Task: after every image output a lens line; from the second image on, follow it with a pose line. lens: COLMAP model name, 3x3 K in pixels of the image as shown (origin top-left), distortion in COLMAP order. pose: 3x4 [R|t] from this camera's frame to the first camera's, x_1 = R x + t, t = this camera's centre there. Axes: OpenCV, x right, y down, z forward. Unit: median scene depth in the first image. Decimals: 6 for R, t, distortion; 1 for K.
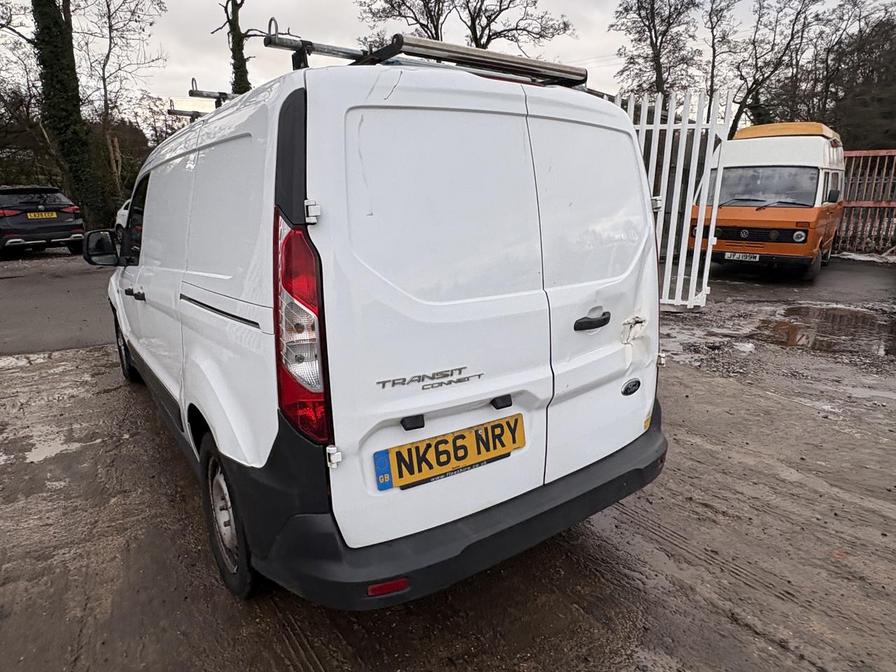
lens RADIAL K [[550.8, 0, 451.5], [0, 550.8, 338.1], [0, 0, 1]] dist [0.005571, -0.002551]
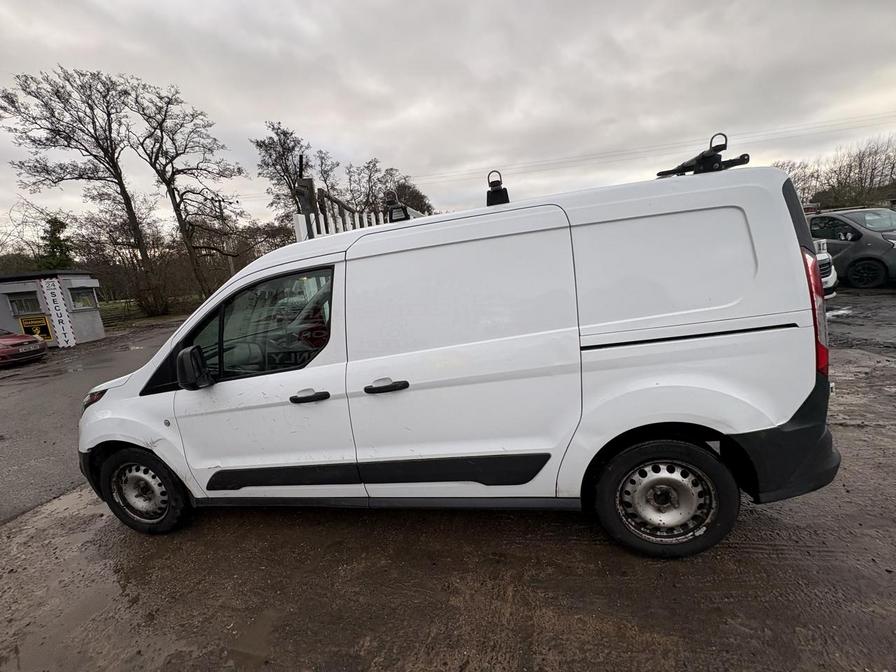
lens RADIAL K [[357.8, 0, 446.2], [0, 357.8, 337.8], [0, 0, 1]] dist [0.002812, -0.000443]
pose [[0.722375, -0.209158, 0.659111, -1.494353], [0.273379, 0.961890, 0.005622, -0.225654], [-0.635168, 0.176126, 0.752025, 0.754085]]
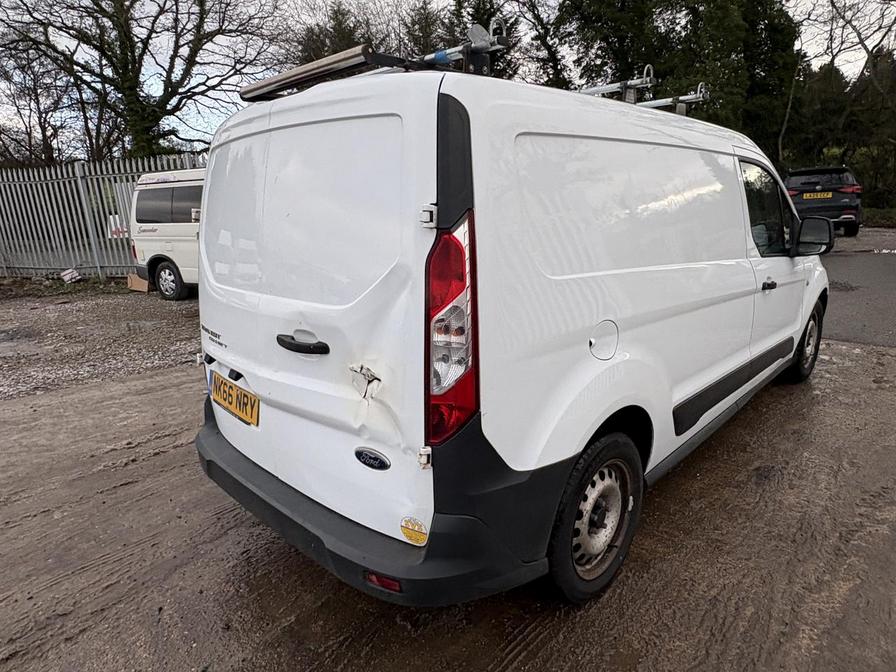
lens RADIAL K [[550.8, 0, 451.3], [0, 550.8, 337.5], [0, 0, 1]] dist [0.005571, -0.002551]
pose [[0.170597, 0.251644, -0.952666, 1.245881], [-0.211555, 0.953646, 0.214019, -0.309034], [0.962362, 0.165030, 0.215926, 1.115434]]
